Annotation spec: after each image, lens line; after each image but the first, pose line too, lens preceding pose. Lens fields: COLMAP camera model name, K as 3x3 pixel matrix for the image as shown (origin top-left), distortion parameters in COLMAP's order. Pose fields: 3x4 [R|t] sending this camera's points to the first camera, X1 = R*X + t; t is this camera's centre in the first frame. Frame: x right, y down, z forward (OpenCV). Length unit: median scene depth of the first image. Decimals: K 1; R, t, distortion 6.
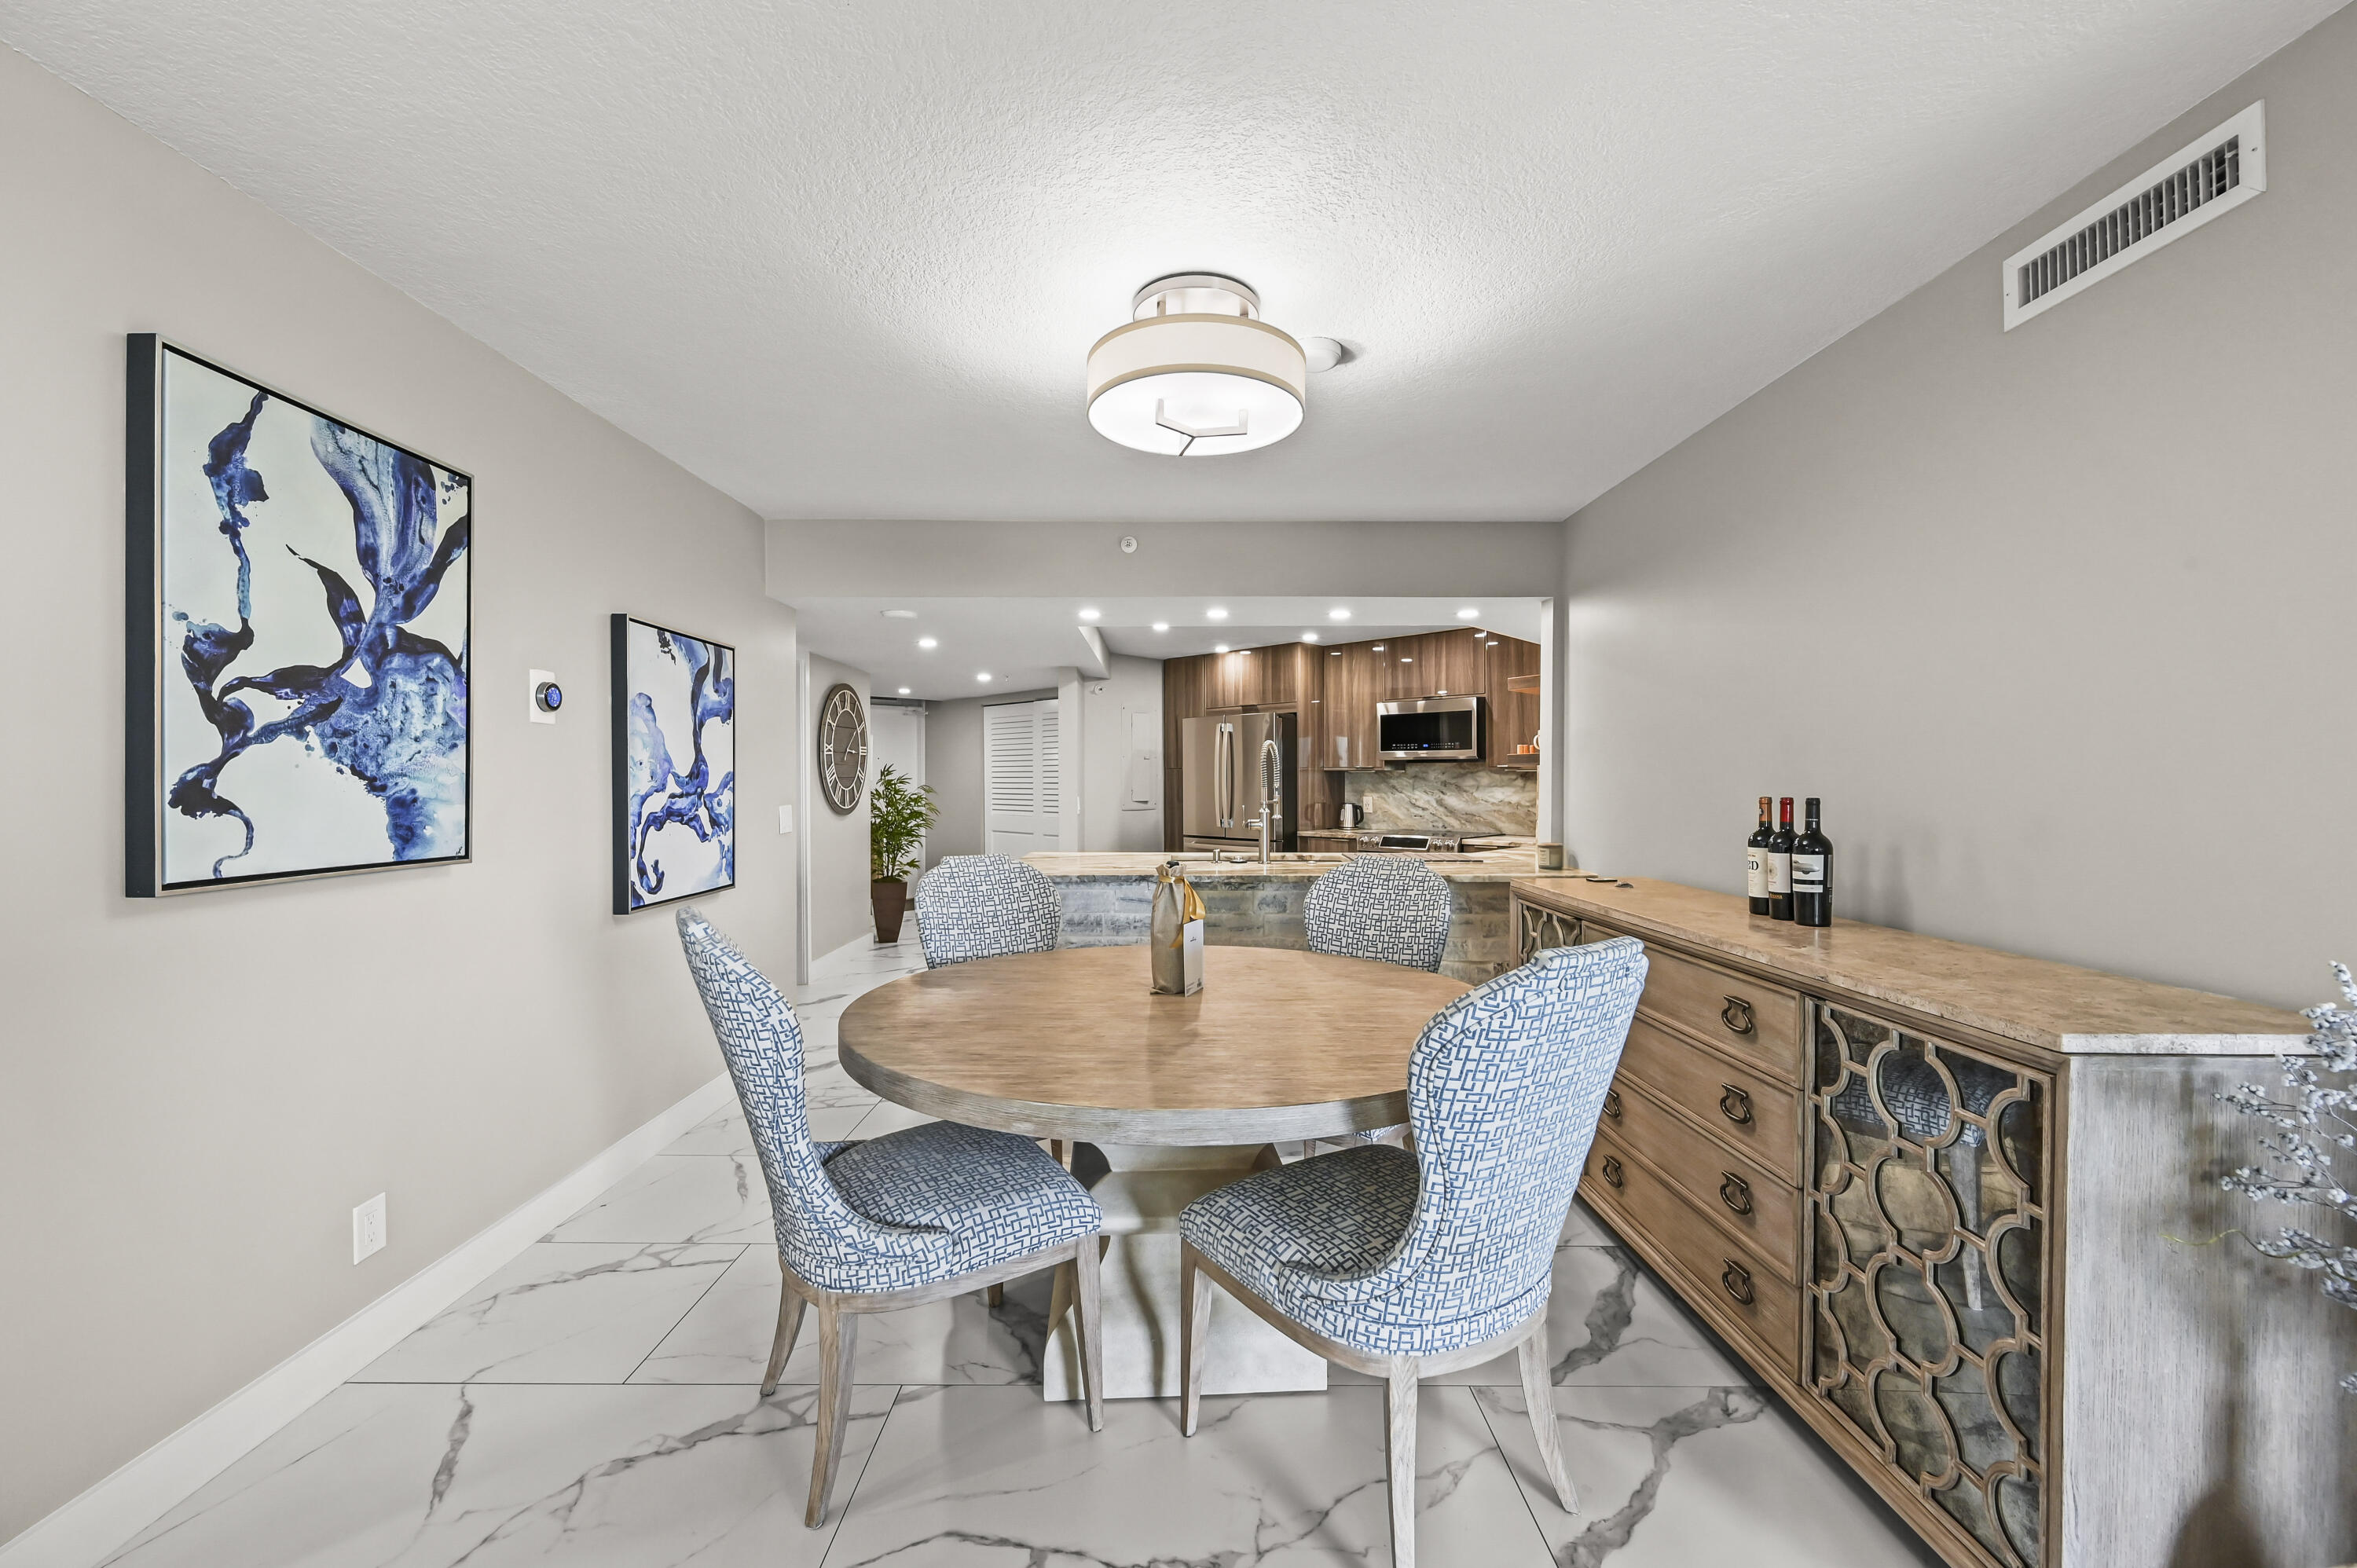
lens RADIAL K [[938.2, 0, 1168.6], [0, 938.2, 788.2], [0, 0, 1]] dist [-0.001113, -0.000169]
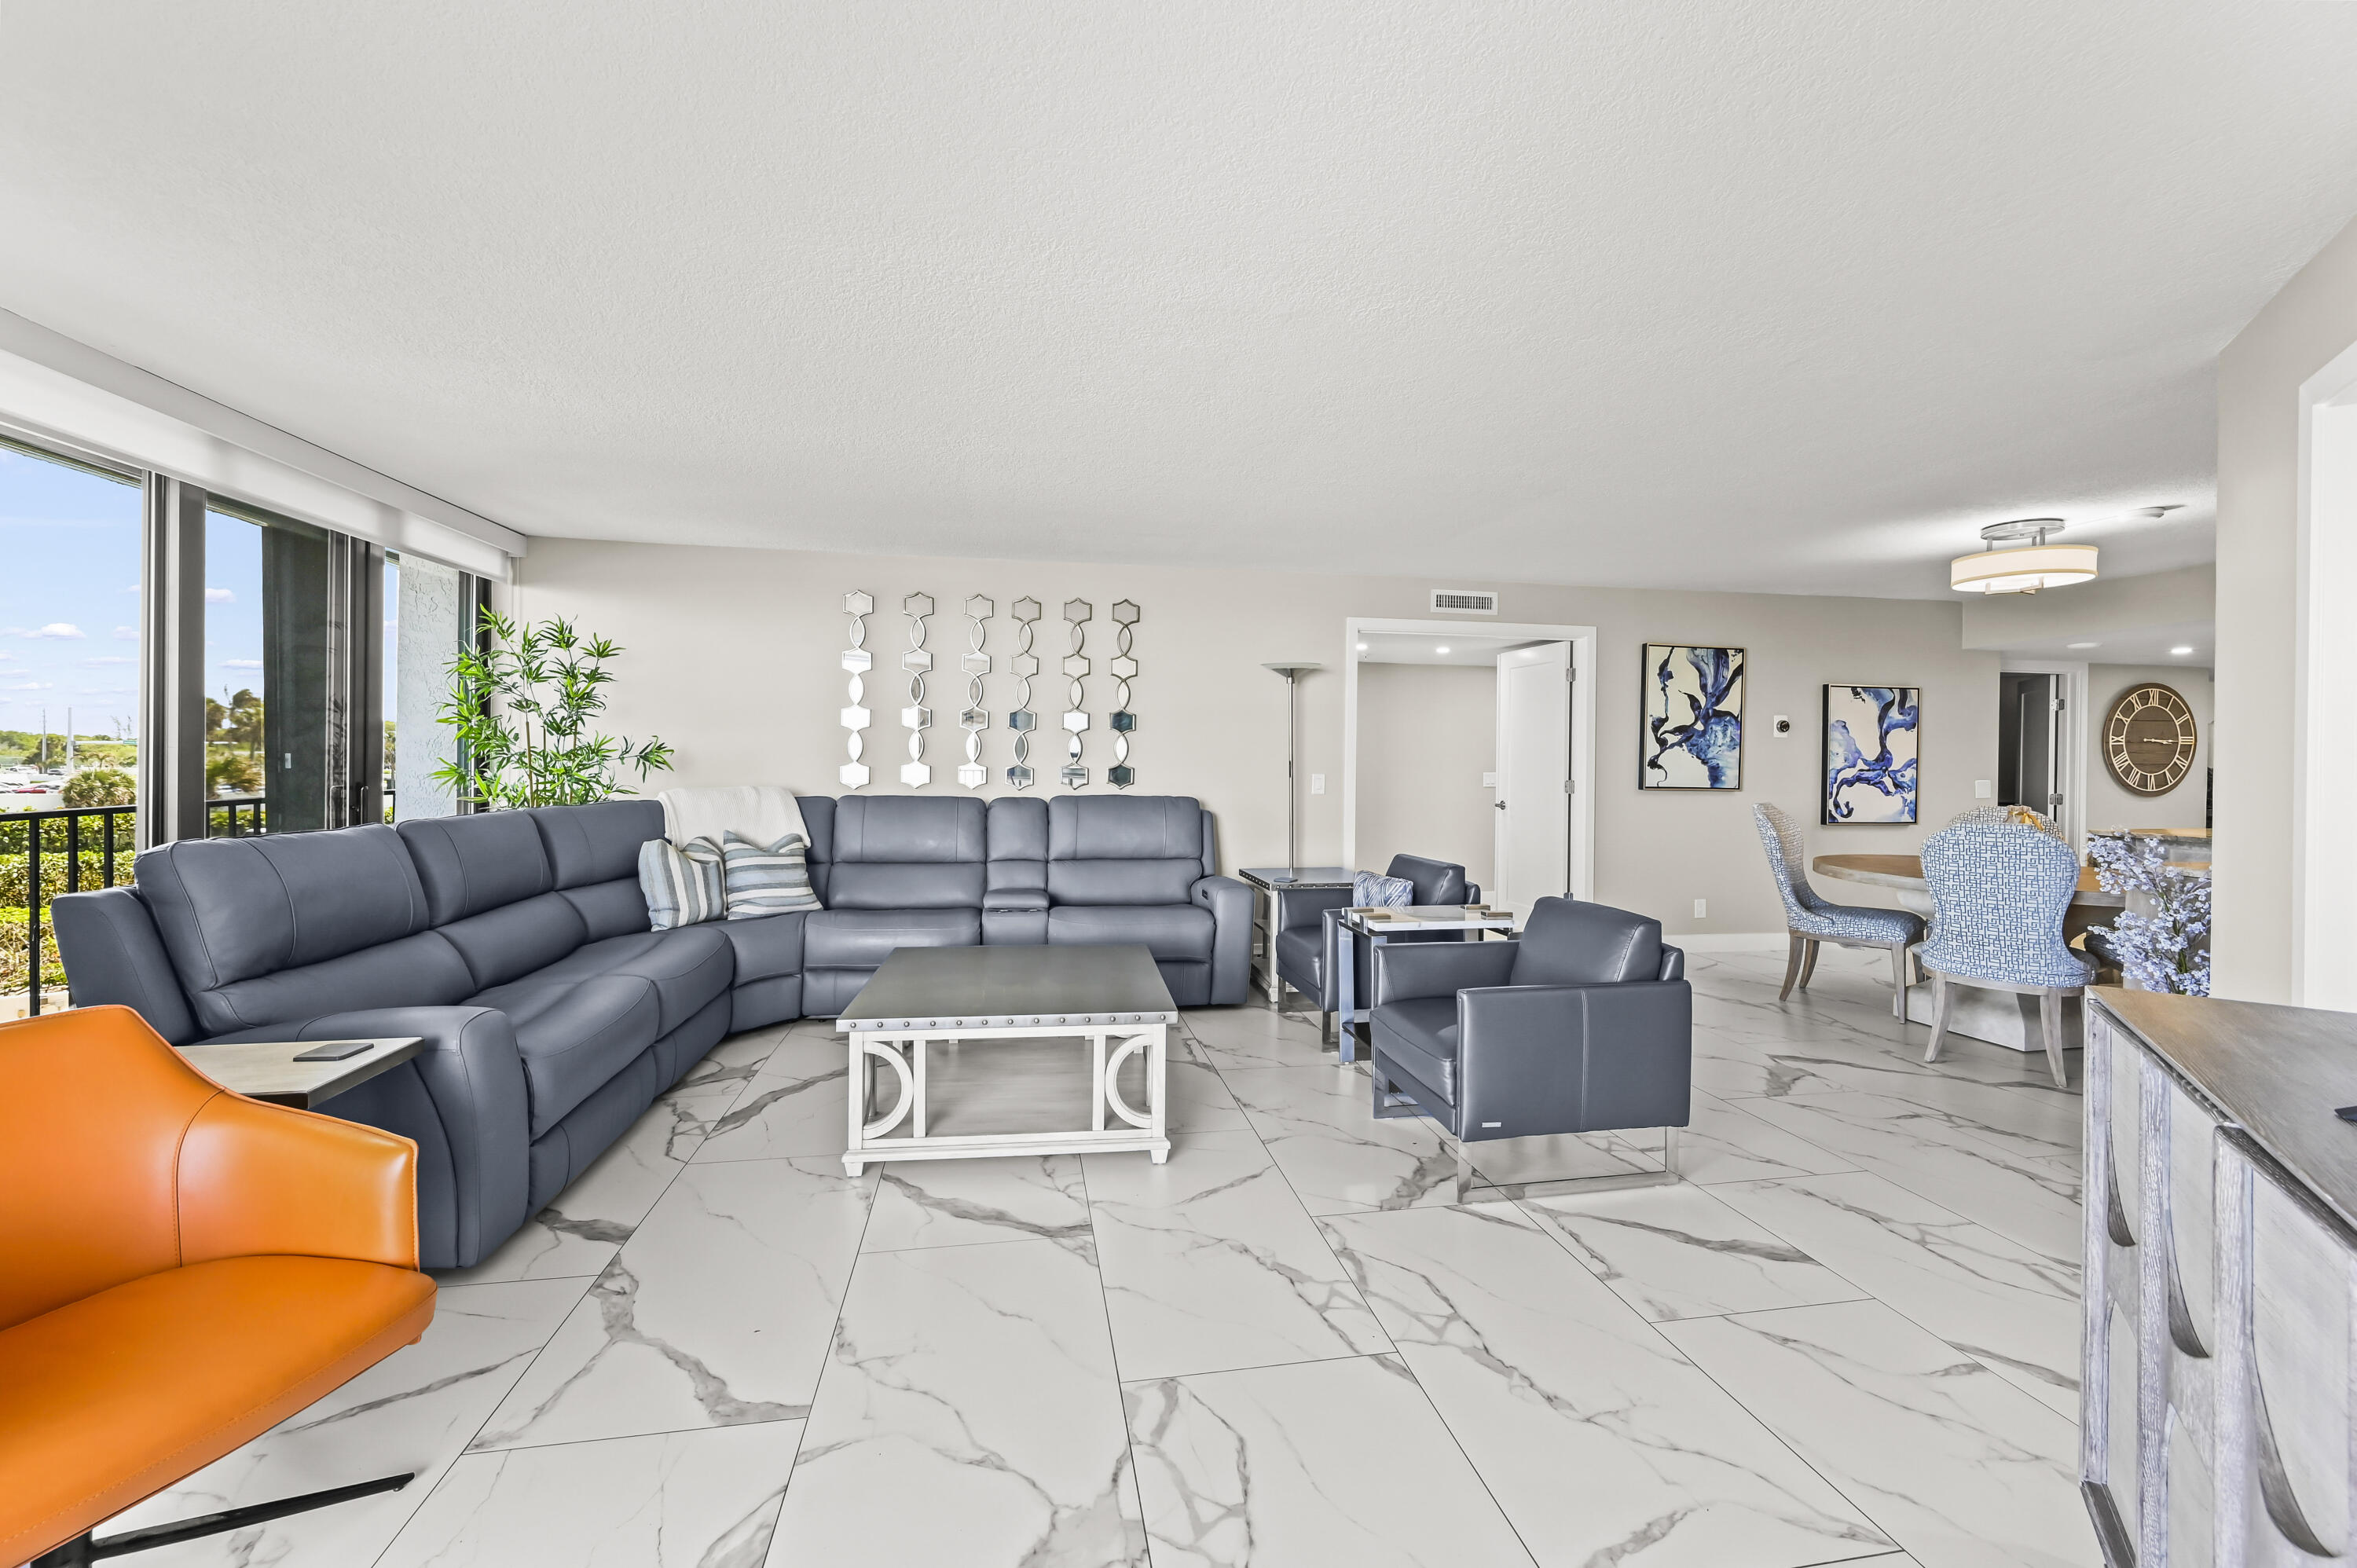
lens RADIAL K [[937.9, 0, 1183.4], [0, 937.9, 759.5], [0, 0, 1]] dist [0.000405, -0.000046]
pose [[0.181427, 0.010239, -0.983351, 1.380061], [-0.022309, 0.999731, 0.006294, 0.005968], [0.983151, 0.020796, 0.181607, -0.910981]]
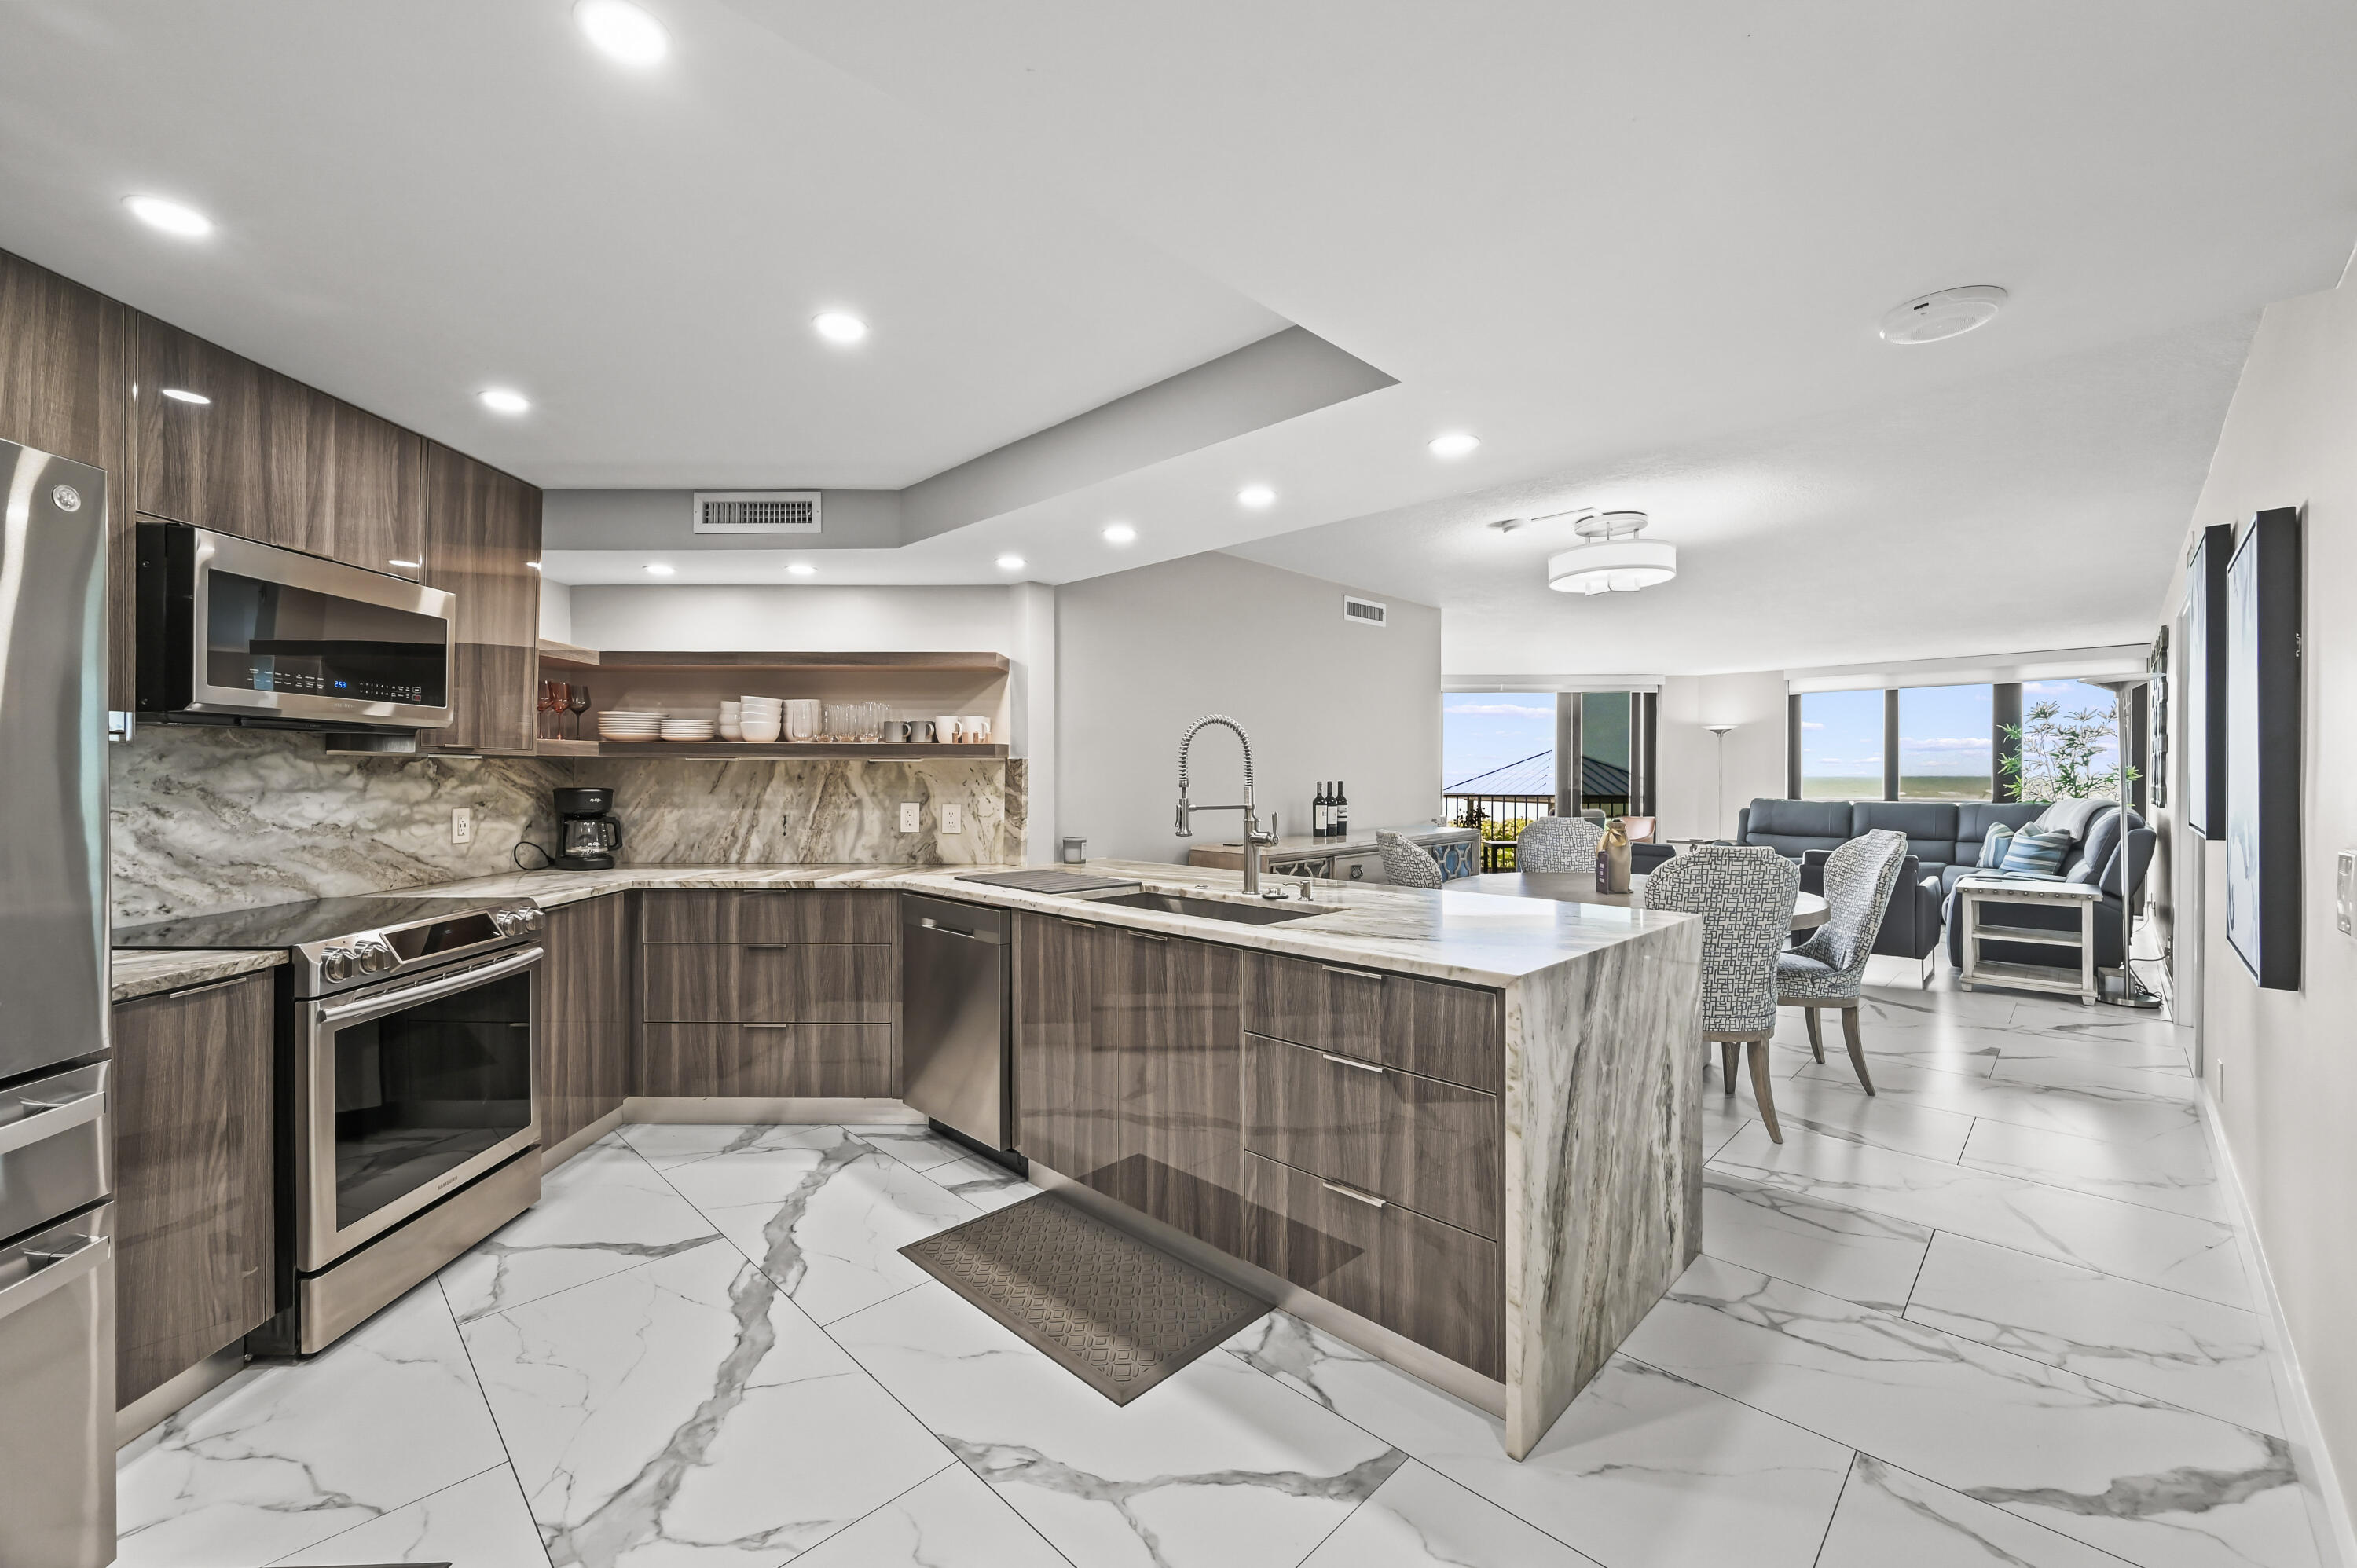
lens RADIAL K [[938.3, 0, 1169.3], [0, 938.3, 777.7], [0, 0, 1]] dist [0.001537, 0.000264]
pose [[-0.708322, -0.001689, 0.705887, -0.530055], [0.007313, 0.999926, 0.009731, -0.020750], [-0.705851, 0.012055, -0.708257, 2.370275]]
